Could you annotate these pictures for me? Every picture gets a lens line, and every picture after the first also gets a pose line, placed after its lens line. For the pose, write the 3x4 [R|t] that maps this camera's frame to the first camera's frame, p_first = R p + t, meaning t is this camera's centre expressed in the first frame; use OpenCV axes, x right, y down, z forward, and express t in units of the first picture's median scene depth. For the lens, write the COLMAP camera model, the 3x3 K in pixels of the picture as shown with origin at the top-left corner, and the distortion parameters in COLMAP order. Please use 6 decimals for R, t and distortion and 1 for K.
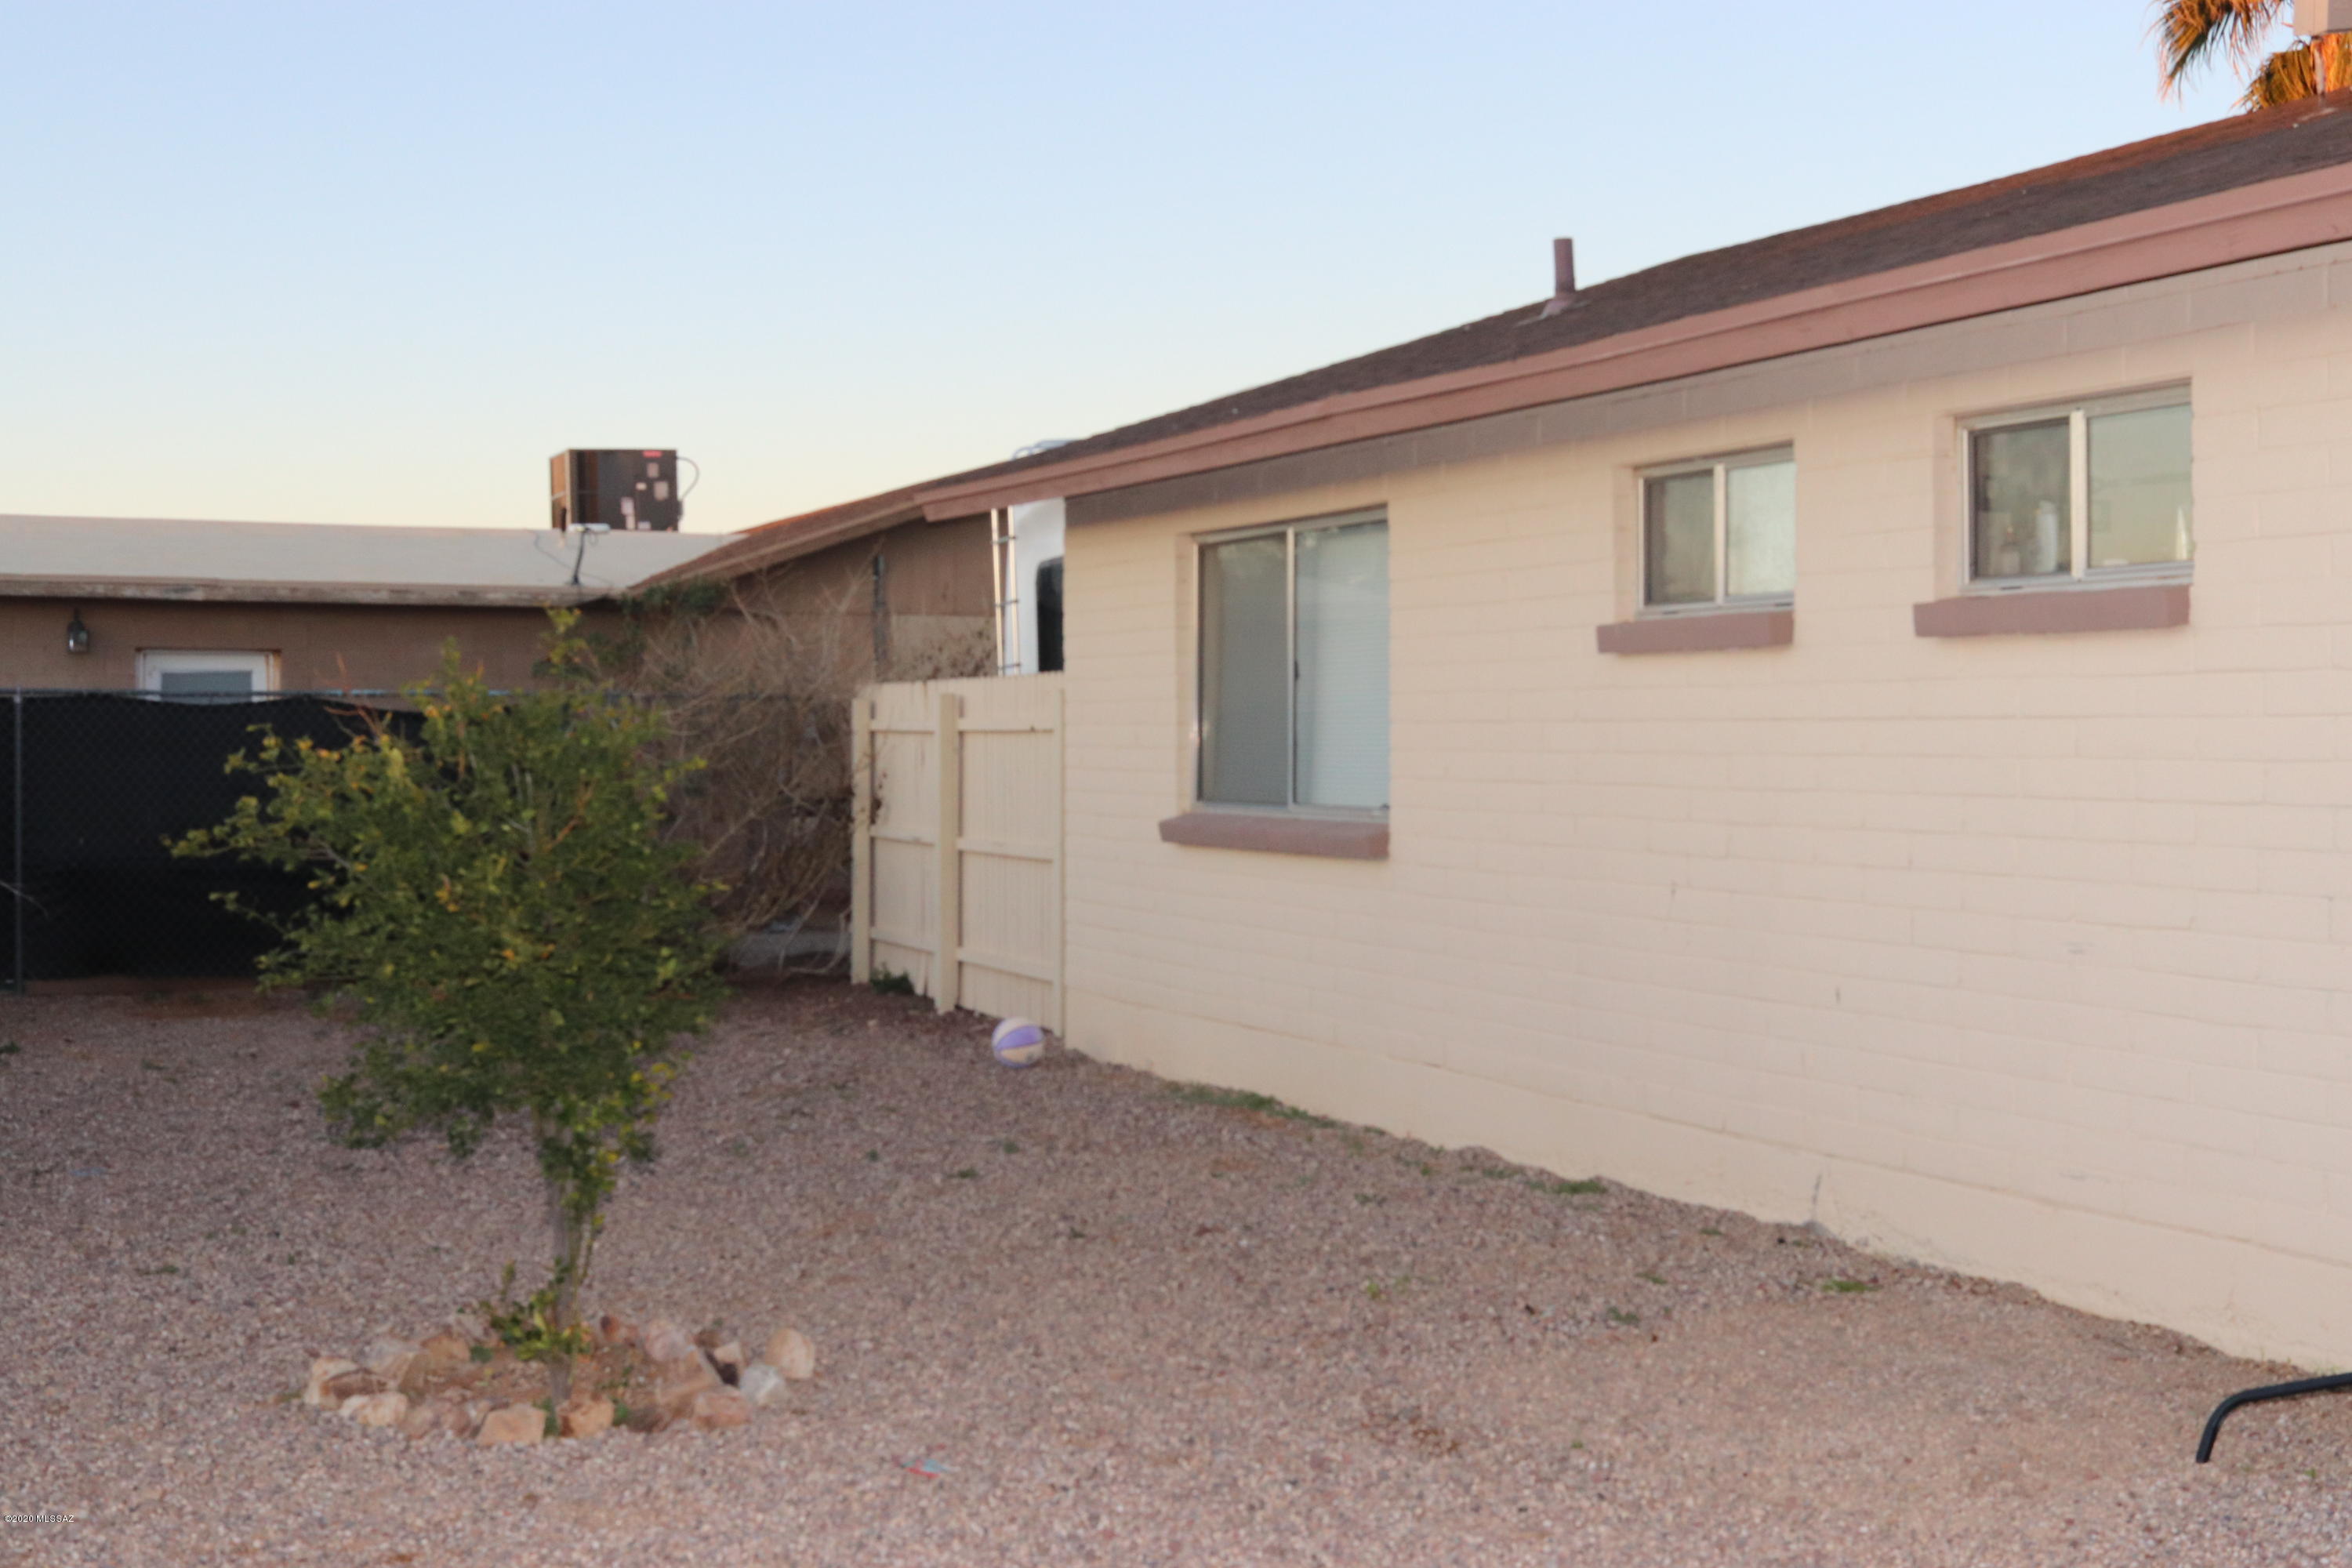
lens RADIAL K [[2757.4, 0, 1176.0], [0, 2757.4, 784.0], [0, 0, 1]] dist [-0.014635, -0.002098]
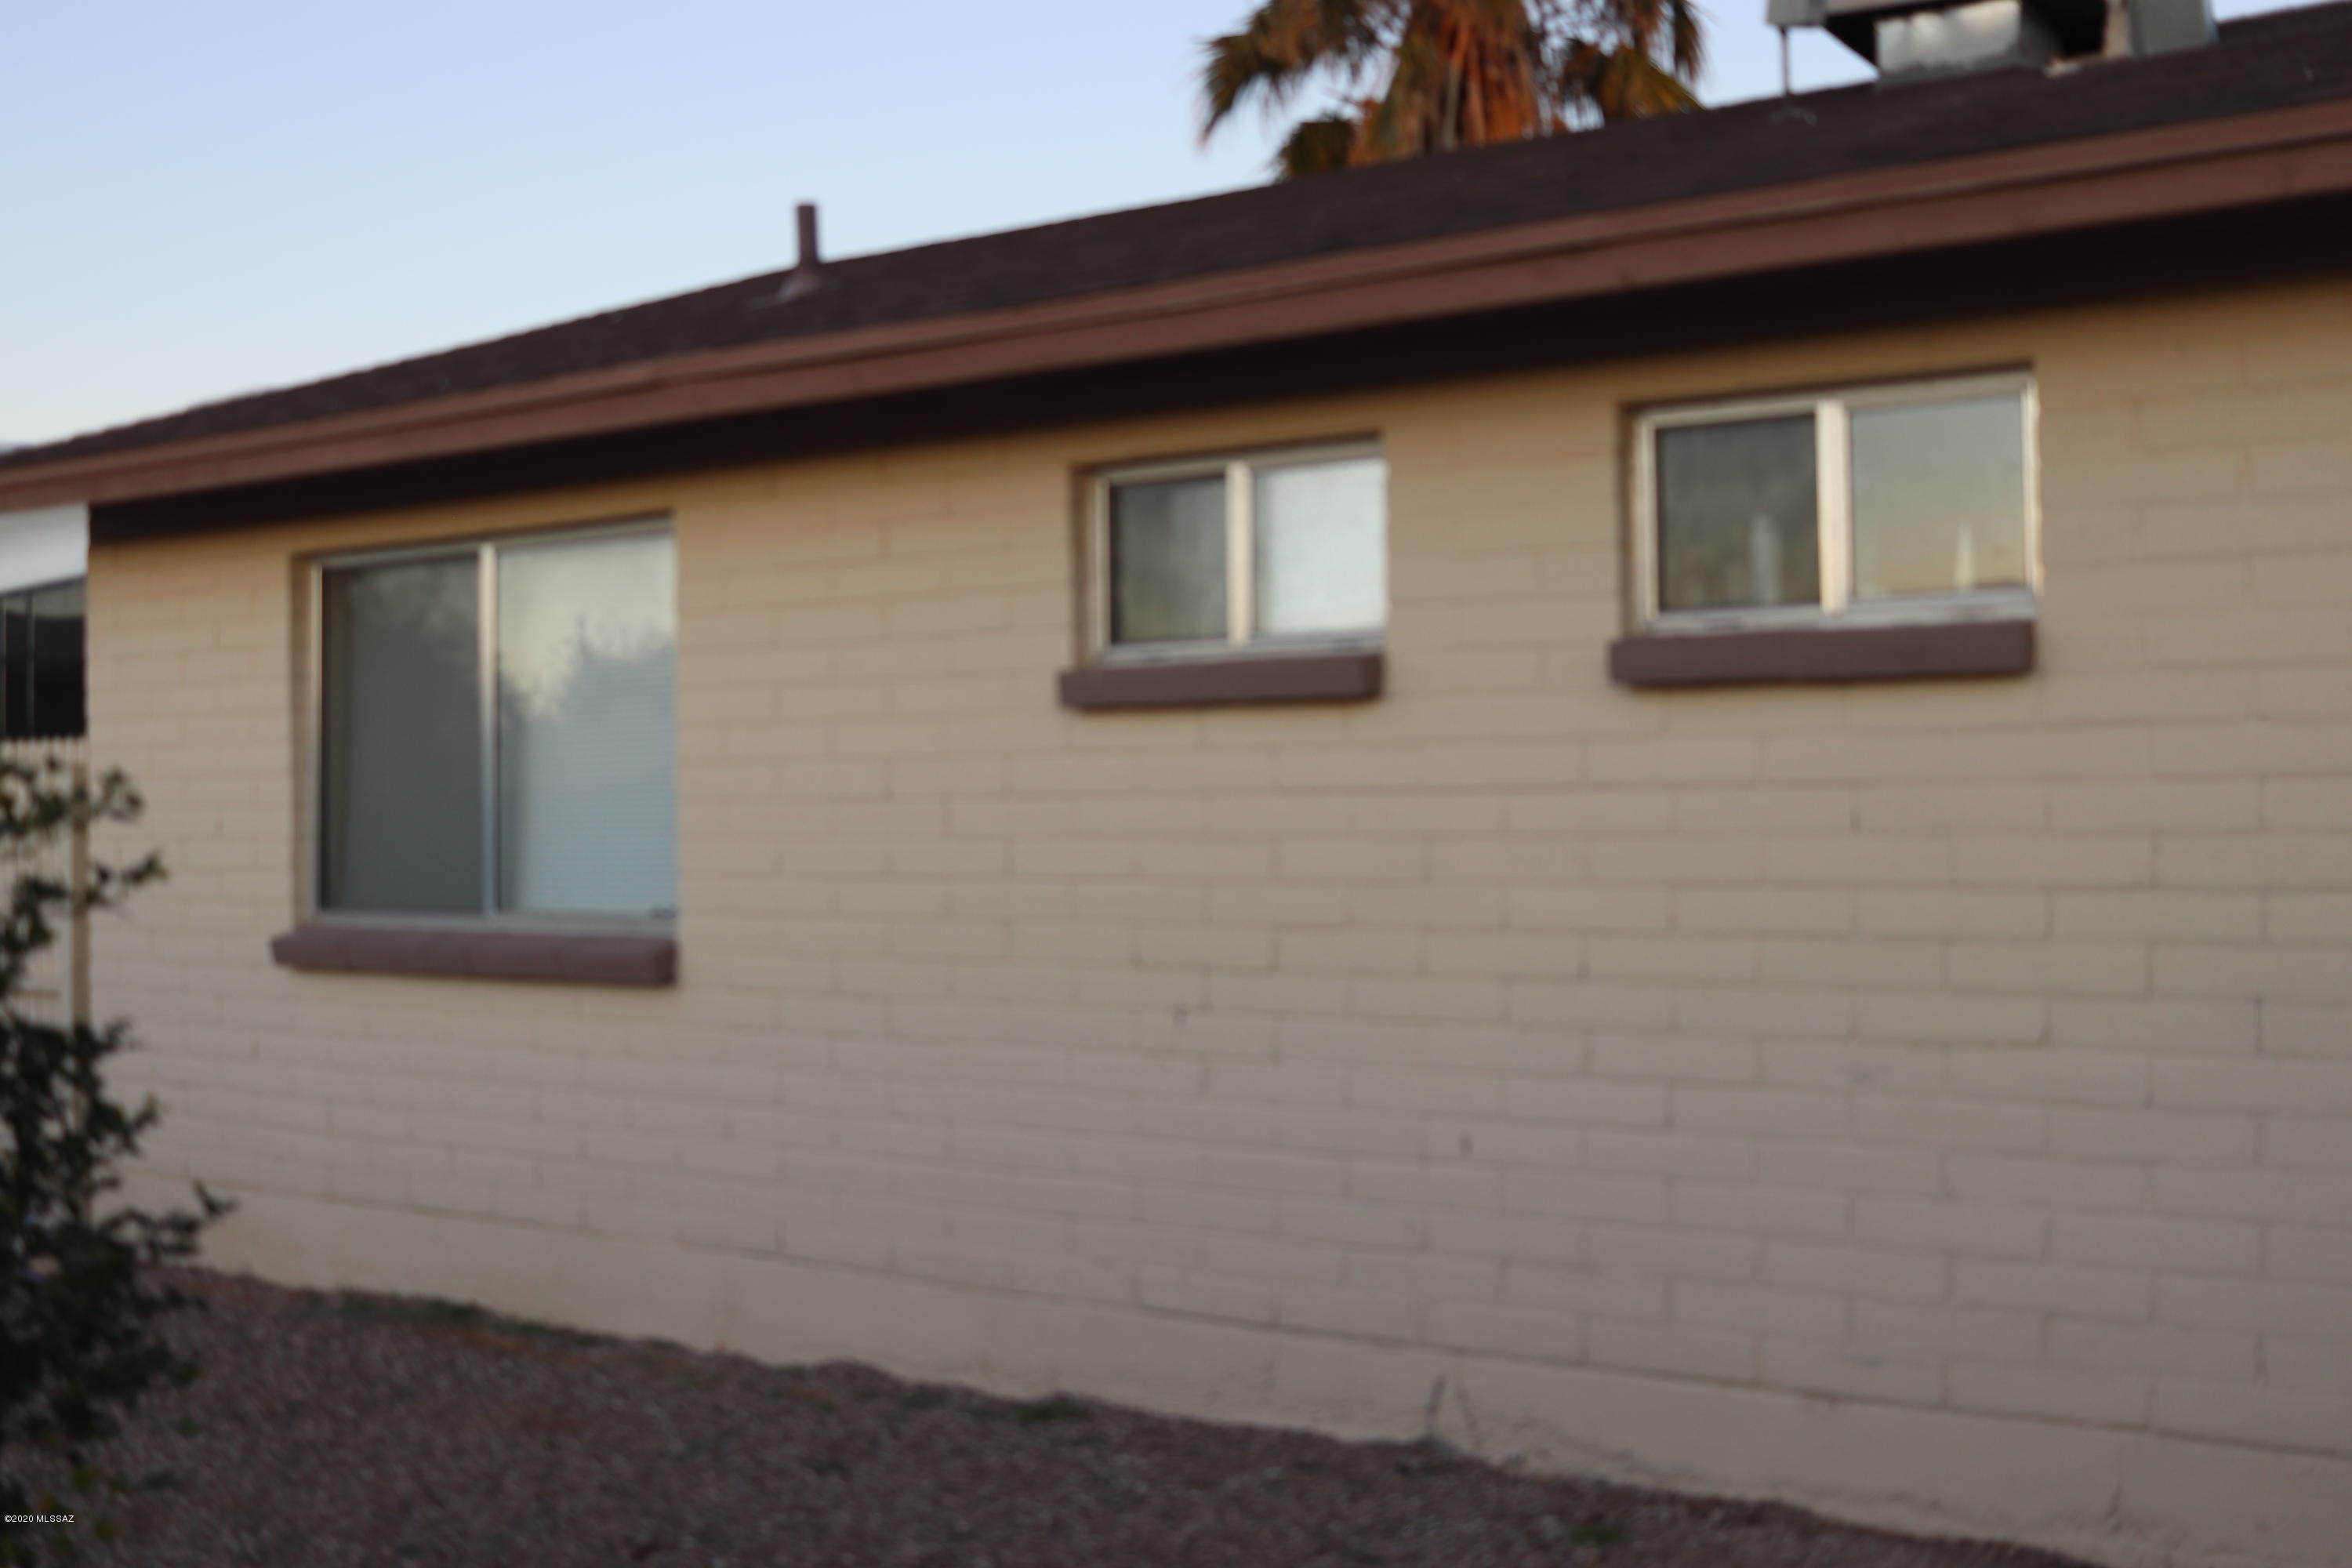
lens RADIAL K [[2647.1, 0, 1134.1], [0, 2647.1, 788.6], [0, 0, 1]] dist [-0.051707, -0.037513]
pose [[0.880170, -0.002380, 0.474653, -0.156163], [0.017055, 0.999500, -0.026613, -0.004490], [-0.474352, 0.031519, 0.879771, 0.304720]]
